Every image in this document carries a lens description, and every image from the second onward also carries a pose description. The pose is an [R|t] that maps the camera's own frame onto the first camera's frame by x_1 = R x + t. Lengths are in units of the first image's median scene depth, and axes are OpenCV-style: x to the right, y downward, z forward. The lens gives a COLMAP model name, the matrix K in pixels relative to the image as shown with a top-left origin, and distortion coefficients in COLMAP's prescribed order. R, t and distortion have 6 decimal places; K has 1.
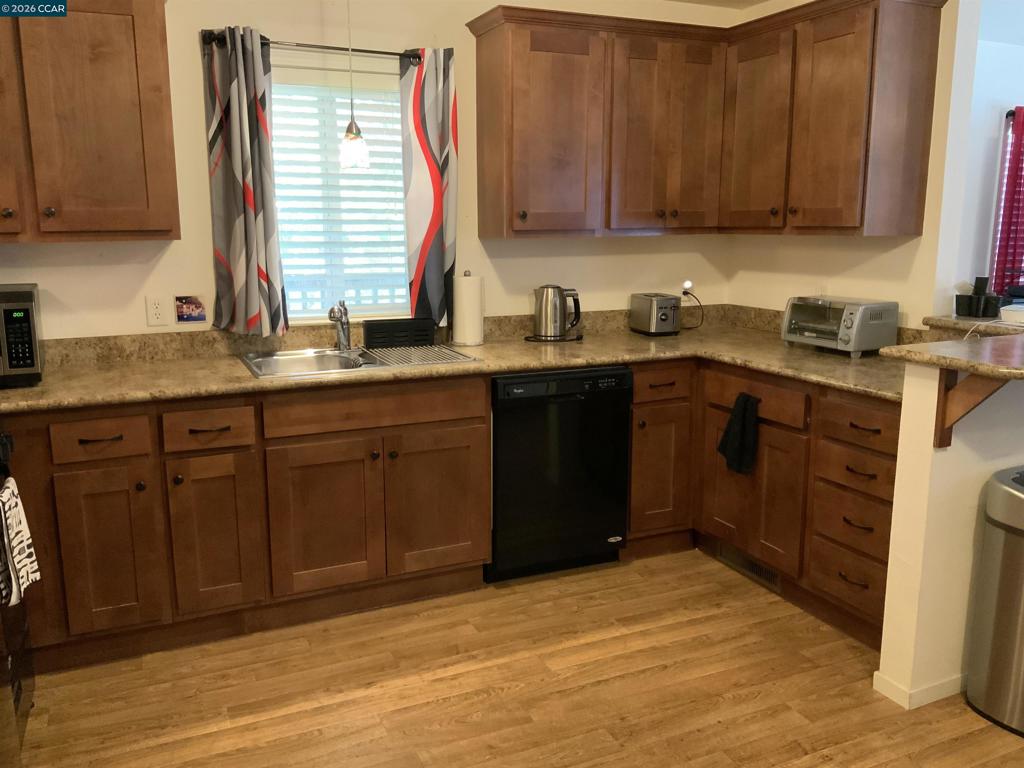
lens RADIAL K [[851.6, 0, 509.5], [0, 851.6, 383.6], [0, 0, 1]] dist [0.116174, -0.220414]
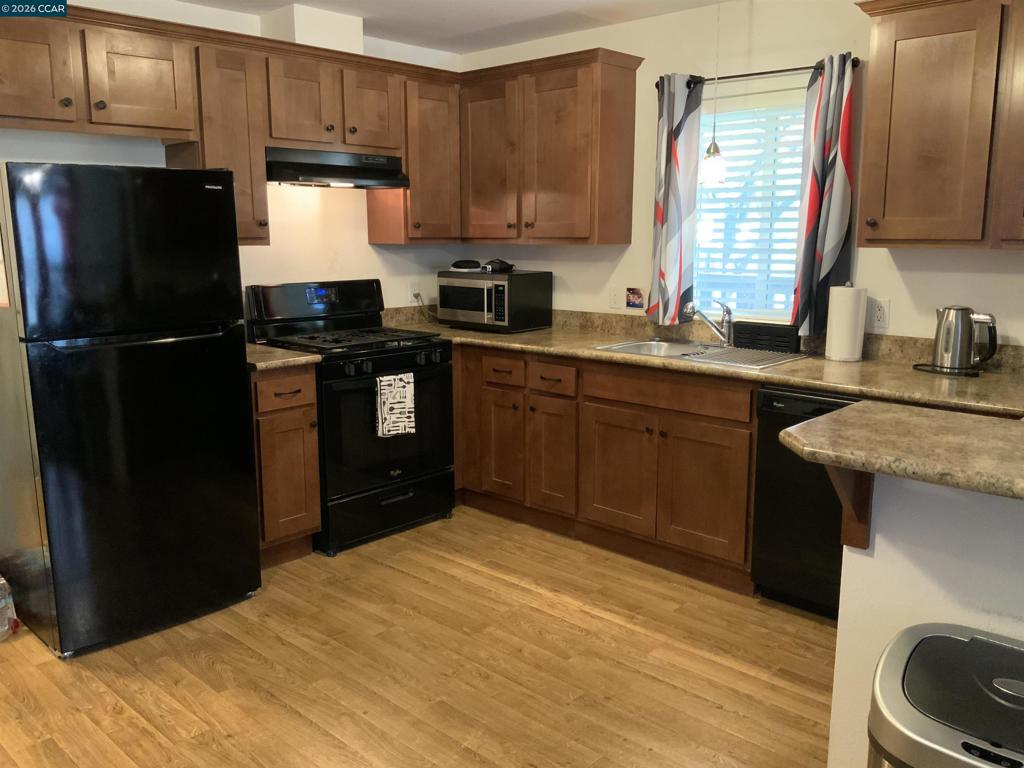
lens RADIAL K [[851.6, 0, 509.5], [0, 851.6, 383.6], [0, 0, 1]] dist [0.116174, -0.220414]
pose [[0.375572, 0.164936, -0.911999, 0.782211], [-0.176124, 0.978807, 0.104488, -0.062898], [0.909905, 0.121382, 0.396661, 0.335051]]
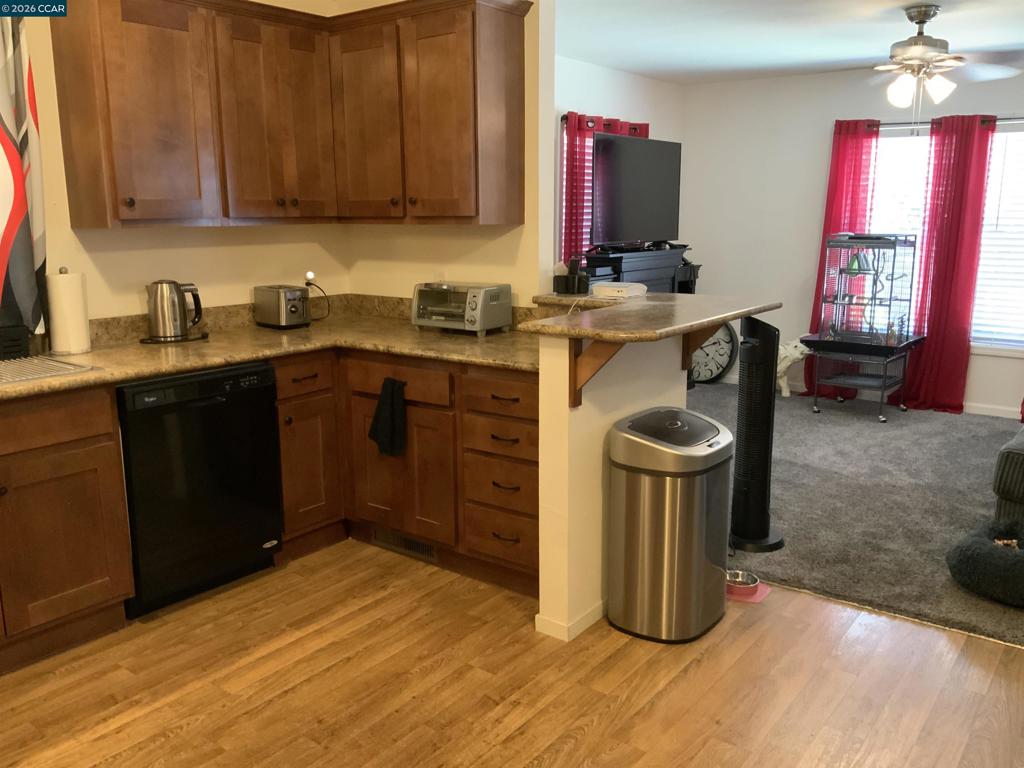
lens RADIAL K [[851.6, 0, 509.5], [0, 851.6, 383.6], [0, 0, 1]] dist [0.116174, -0.220414]
pose [[0.882573, -0.097027, 0.460056, -0.072140], [0.093853, 0.995139, 0.029830, 0.000623], [-0.460714, 0.016850, 0.887389, 0.025376]]
